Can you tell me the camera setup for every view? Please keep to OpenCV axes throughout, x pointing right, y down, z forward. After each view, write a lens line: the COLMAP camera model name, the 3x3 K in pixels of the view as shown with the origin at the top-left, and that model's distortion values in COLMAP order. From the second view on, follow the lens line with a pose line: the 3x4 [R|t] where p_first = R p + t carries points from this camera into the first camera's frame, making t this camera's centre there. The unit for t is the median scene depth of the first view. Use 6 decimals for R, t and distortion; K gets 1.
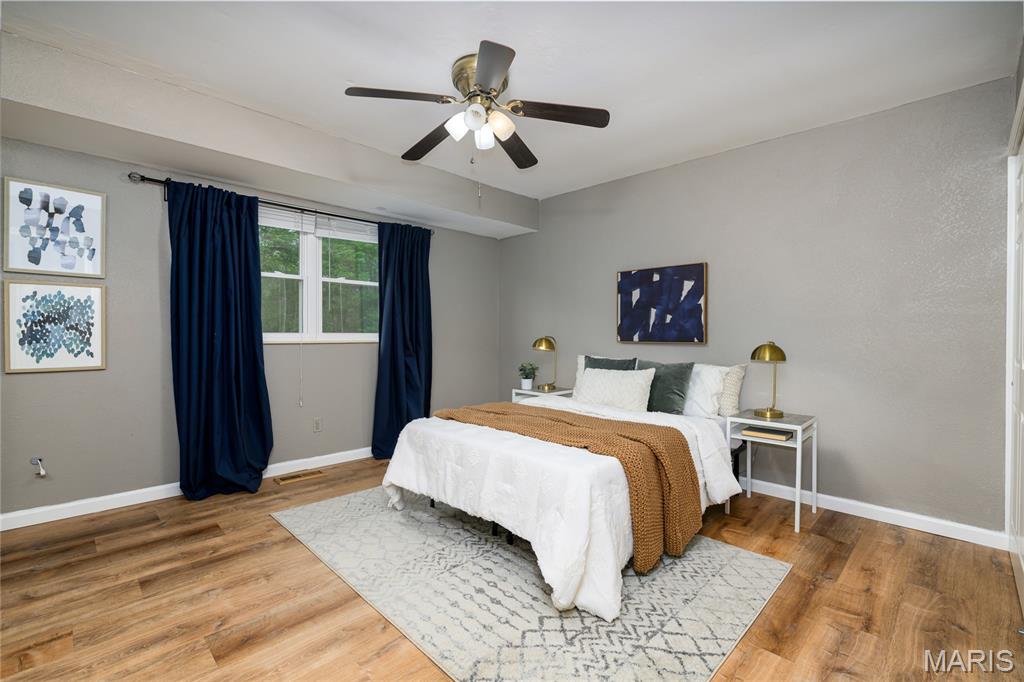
lens RADIAL K [[457.0, 0, 512.2], [0, 457.0, 335.4], [0, 0, 1]] dist [0.001687, -0.000150]
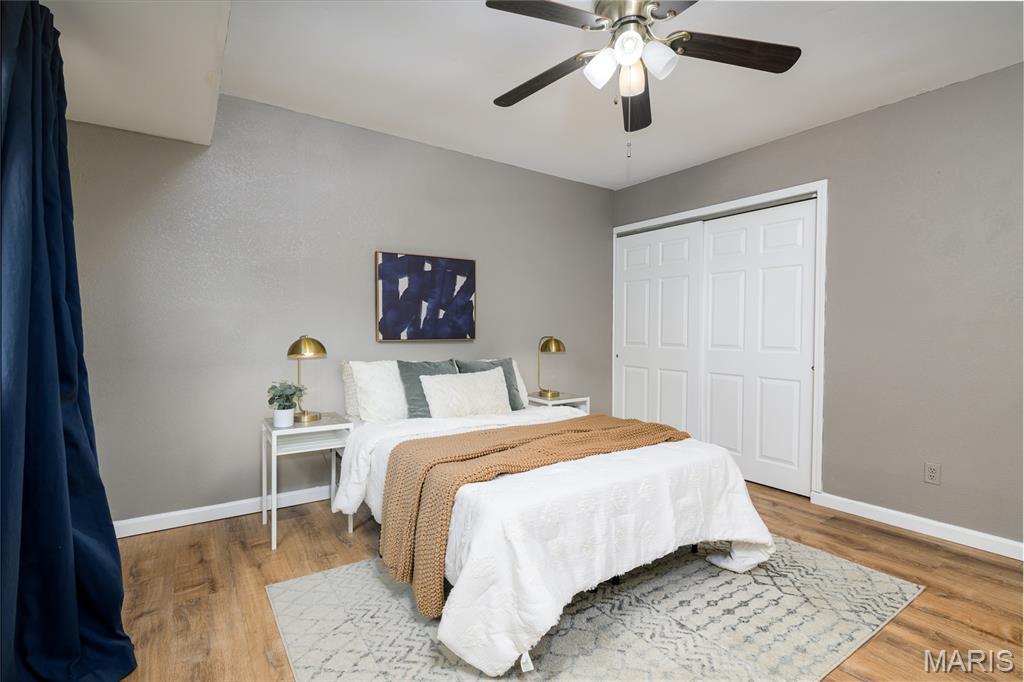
lens RADIAL K [[482.2, 0, 512.2], [0, 482.2, 341.4], [0, 0, 1]] dist [-0.003365, -0.000549]
pose [[0.176079, -0.030235, 0.983912, -0.593885], [0.002728, 0.999539, 0.030227, -0.010115], [-0.984372, -0.002638, 0.176081, 0.687886]]
